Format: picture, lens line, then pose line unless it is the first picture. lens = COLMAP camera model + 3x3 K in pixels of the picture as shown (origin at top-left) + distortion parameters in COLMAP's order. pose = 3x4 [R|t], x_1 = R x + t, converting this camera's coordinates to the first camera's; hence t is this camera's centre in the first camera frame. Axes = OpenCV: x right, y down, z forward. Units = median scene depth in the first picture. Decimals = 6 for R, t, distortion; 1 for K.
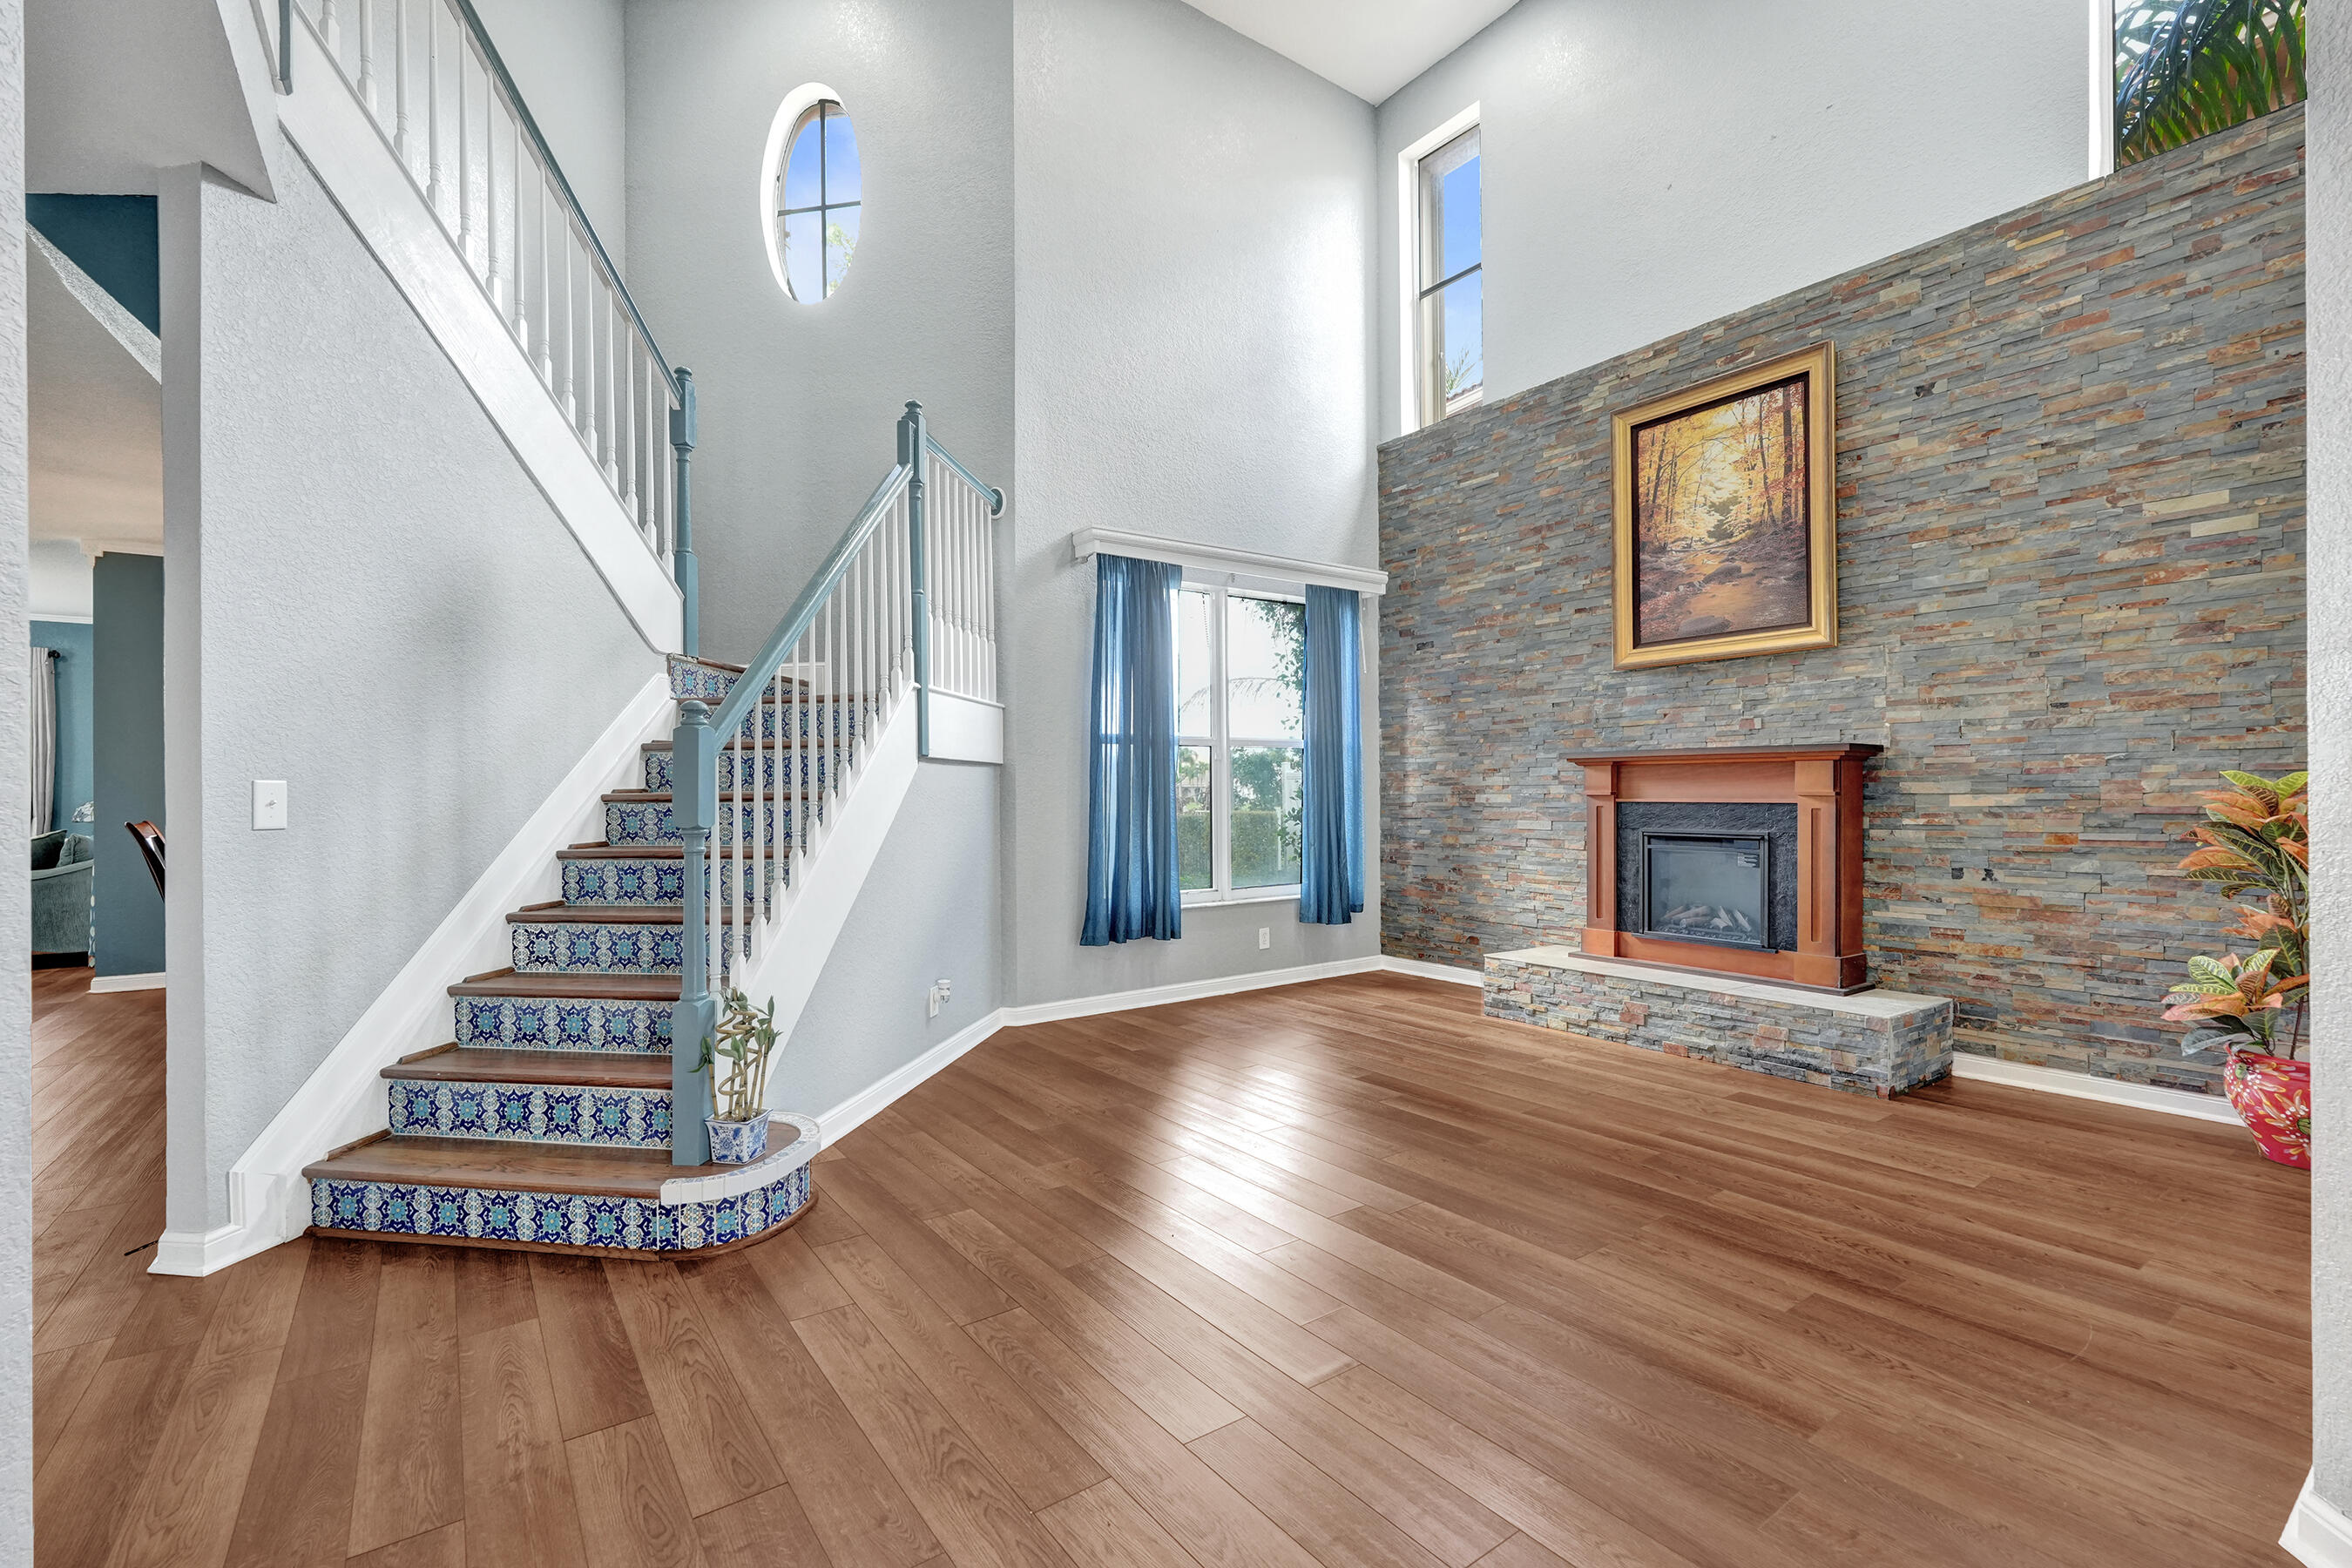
lens RADIAL K [[1040.5, 0, 1182.3], [0, 1040.5, 785.8], [0, 0, 1]] dist [-0.009299, 0.002708]
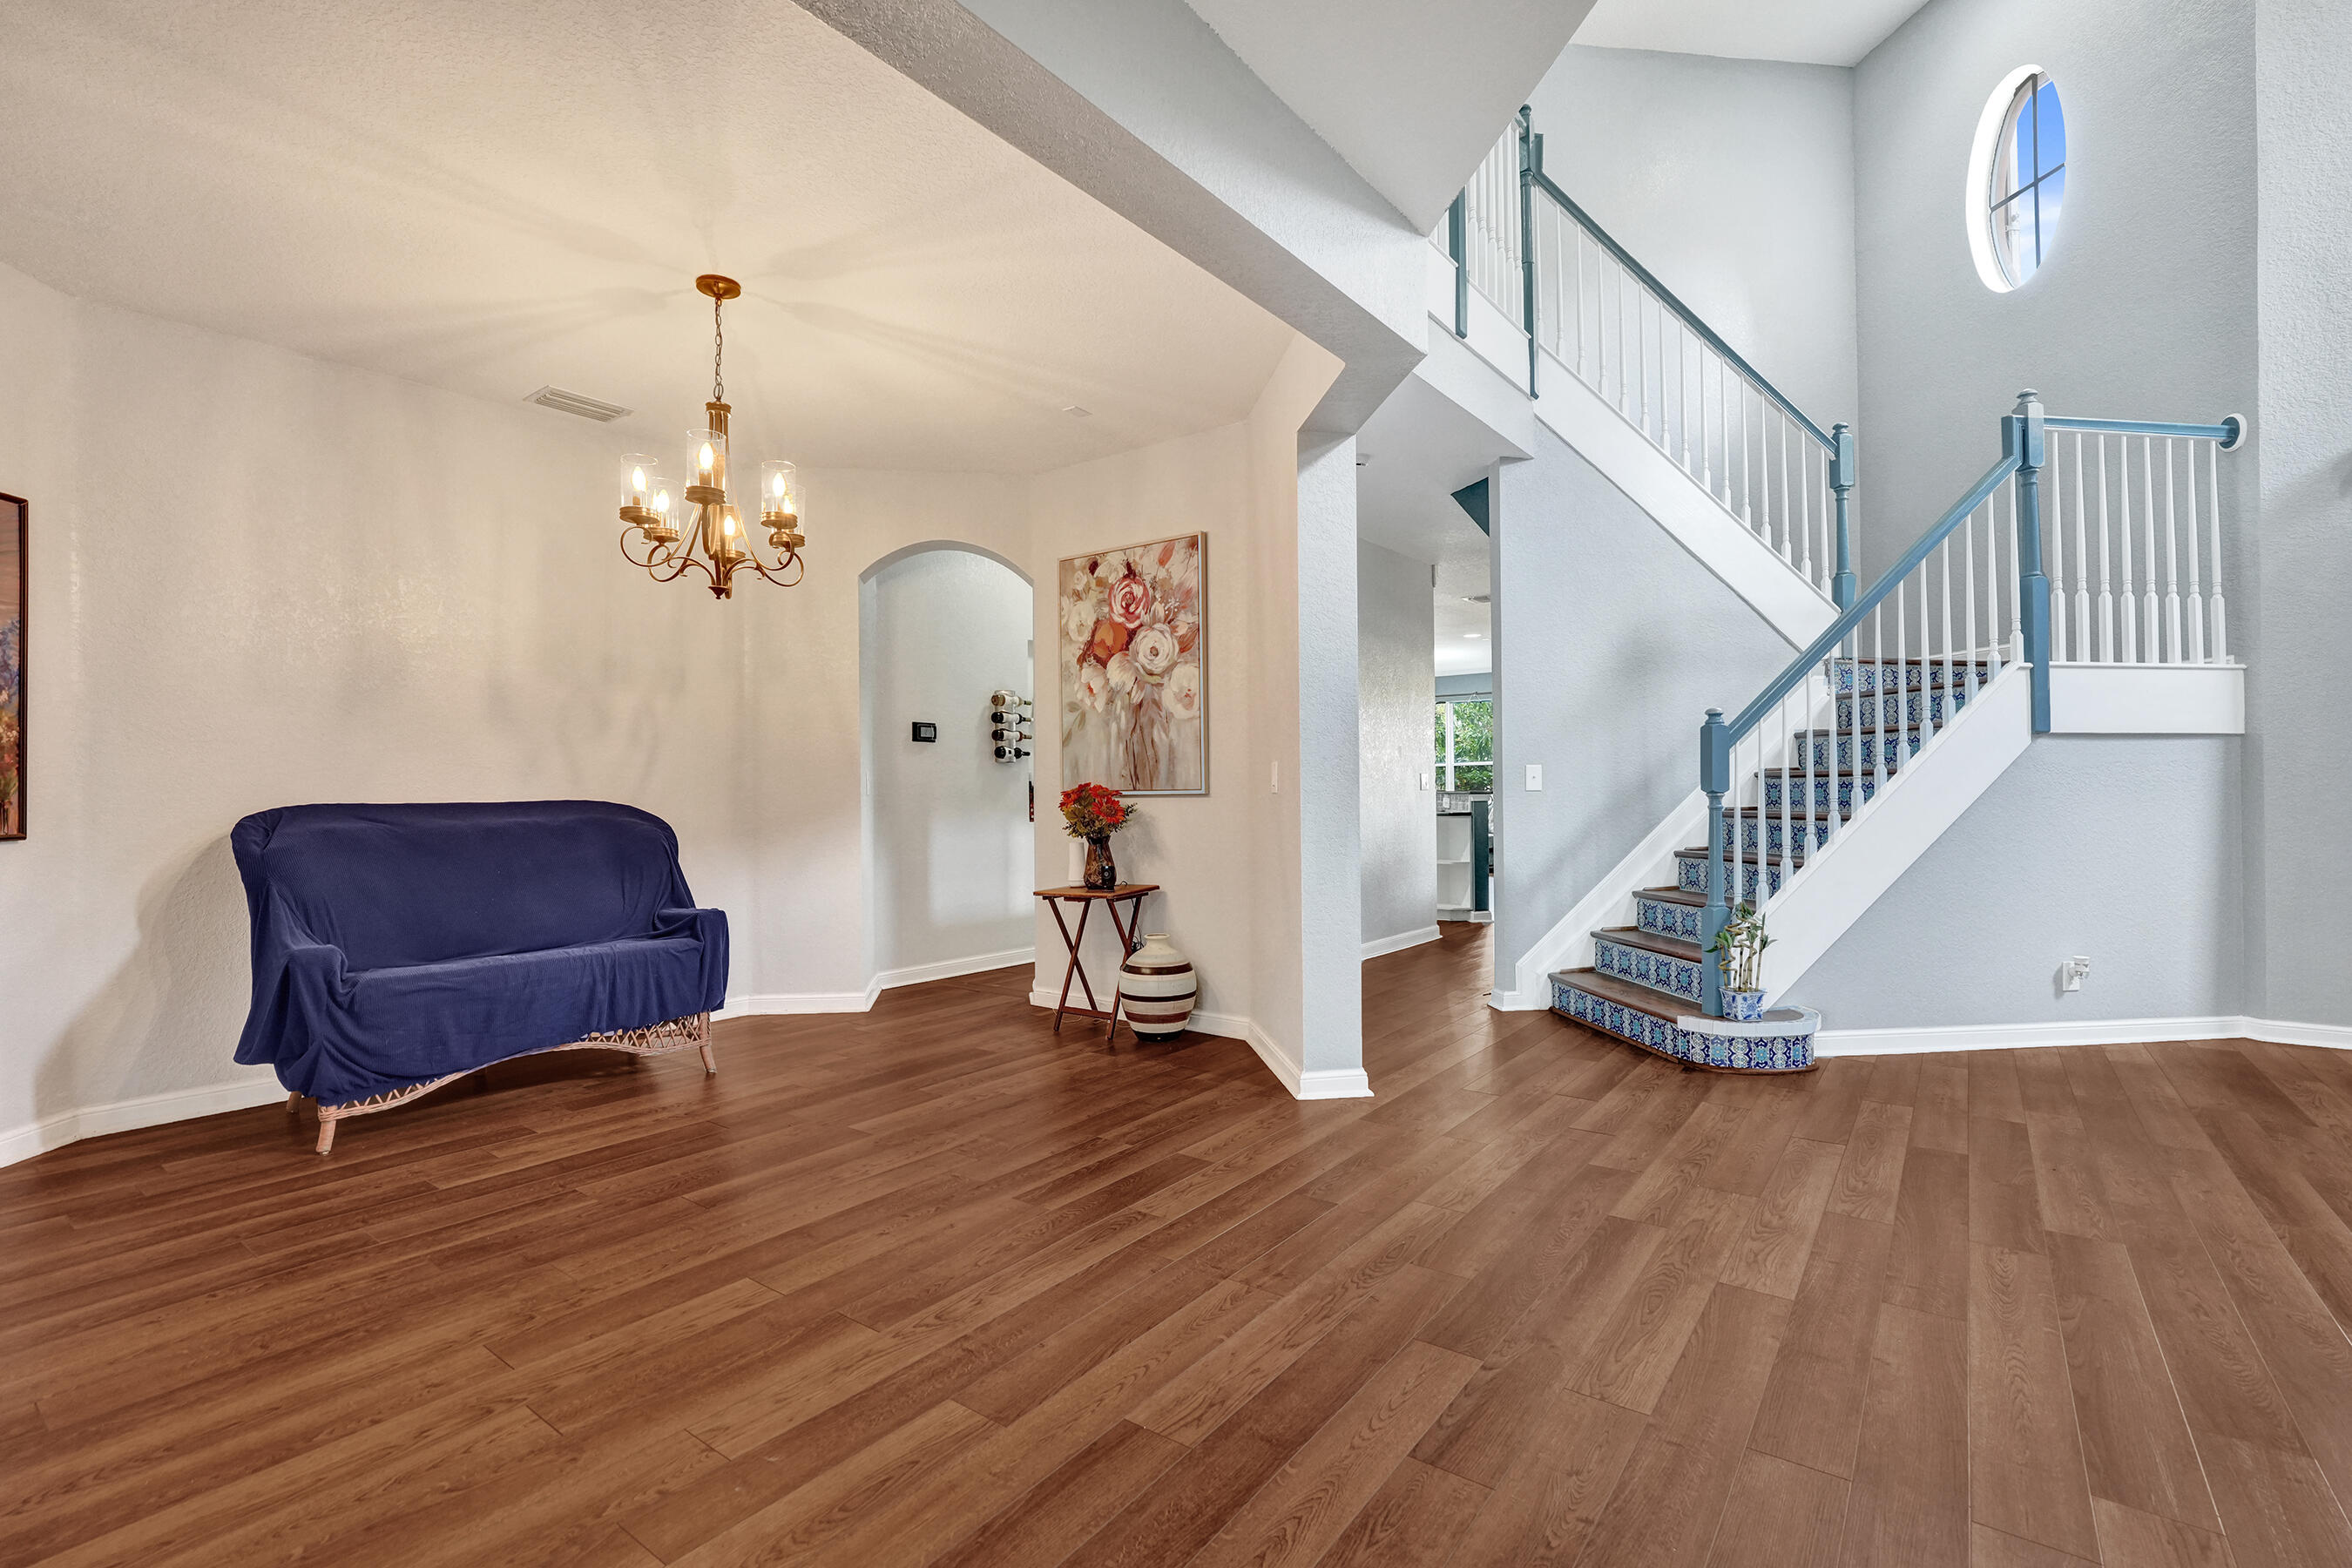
lens RADIAL K [[1059.4, 0, 1169.2], [0, 1059.4, 781.4], [0, 0, 1]] dist [-0.006781, 0.001581]
pose [[0.292557, -0.001371, -0.956247, 0.449121], [0.011179, 0.999936, 0.001986, 0.008031], [0.956183, -0.011271, 0.292554, -0.117922]]
